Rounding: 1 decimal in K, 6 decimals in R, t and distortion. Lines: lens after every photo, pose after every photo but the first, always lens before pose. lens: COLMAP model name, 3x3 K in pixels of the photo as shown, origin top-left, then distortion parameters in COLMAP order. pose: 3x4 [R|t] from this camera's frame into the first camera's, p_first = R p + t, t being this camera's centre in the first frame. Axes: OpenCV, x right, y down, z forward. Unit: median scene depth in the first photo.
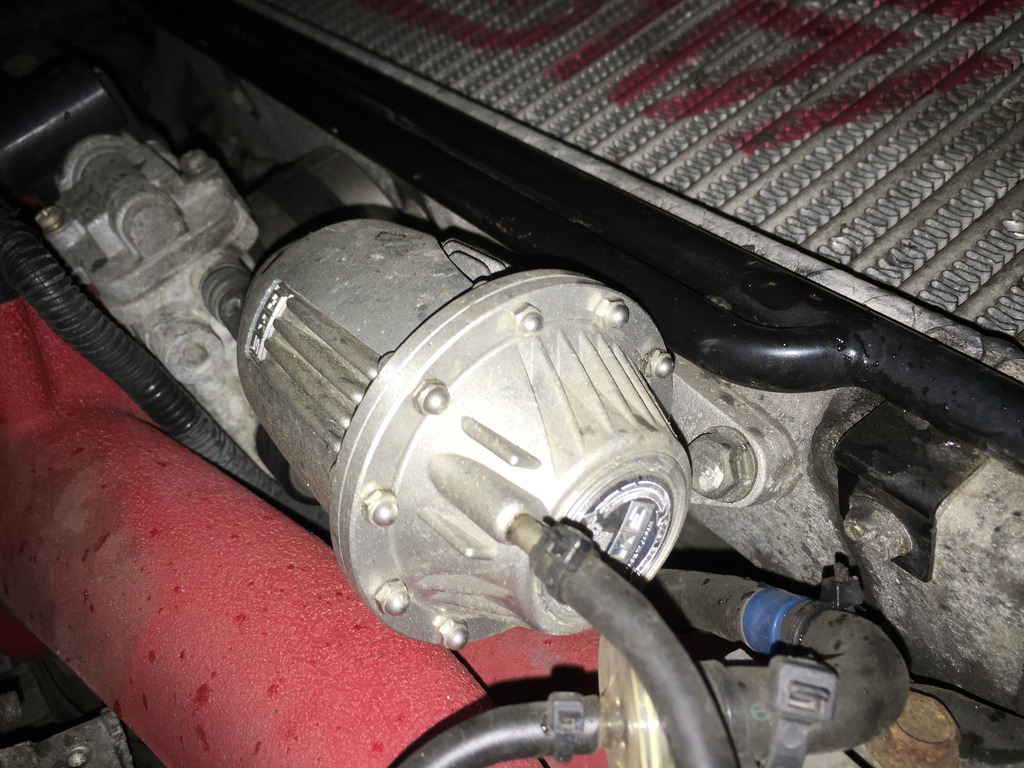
lens RADIAL K [[882.5, 0, 515.9], [0, 882.5, 384.9], [0, 0, 1]] dist [0.072590, -0.082014]
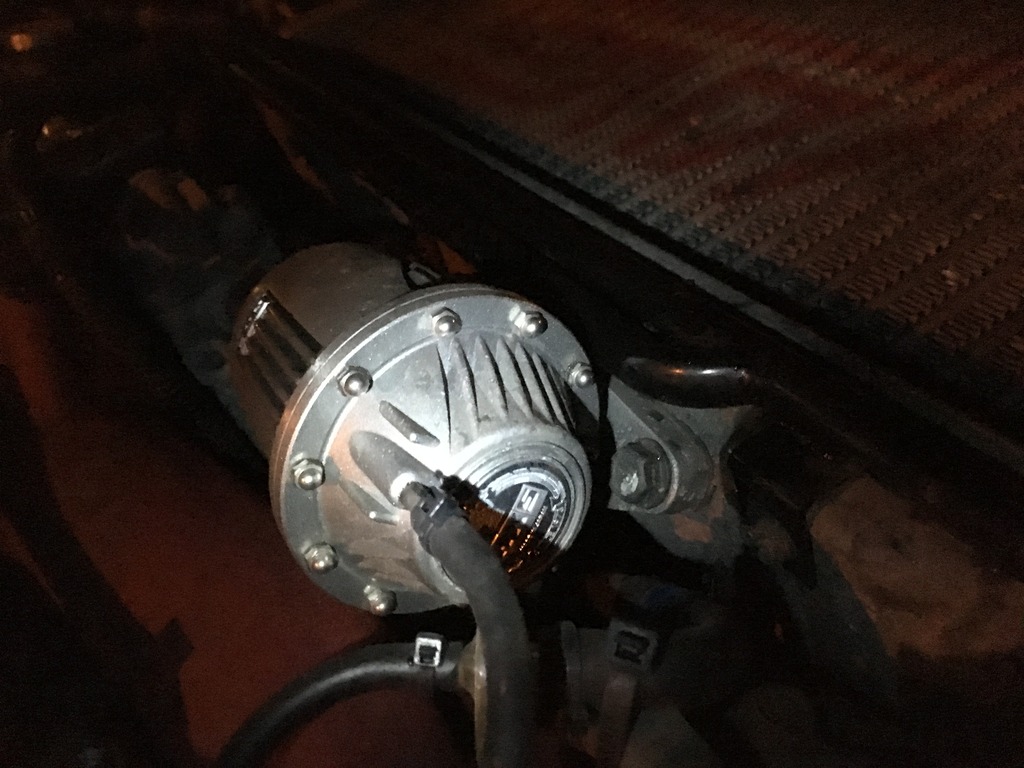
lens RADIAL K [[882.5, 0, 507.8], [0, 882.5, 381.8], [0, 0, 1]] dist [0.072590, -0.082014]
pose [[0.993206, 0.055351, -0.102361, 0.202875], [-0.062144, 0.995987, -0.064409, 0.068298], [0.098386, 0.070333, 0.992660, -0.132547]]
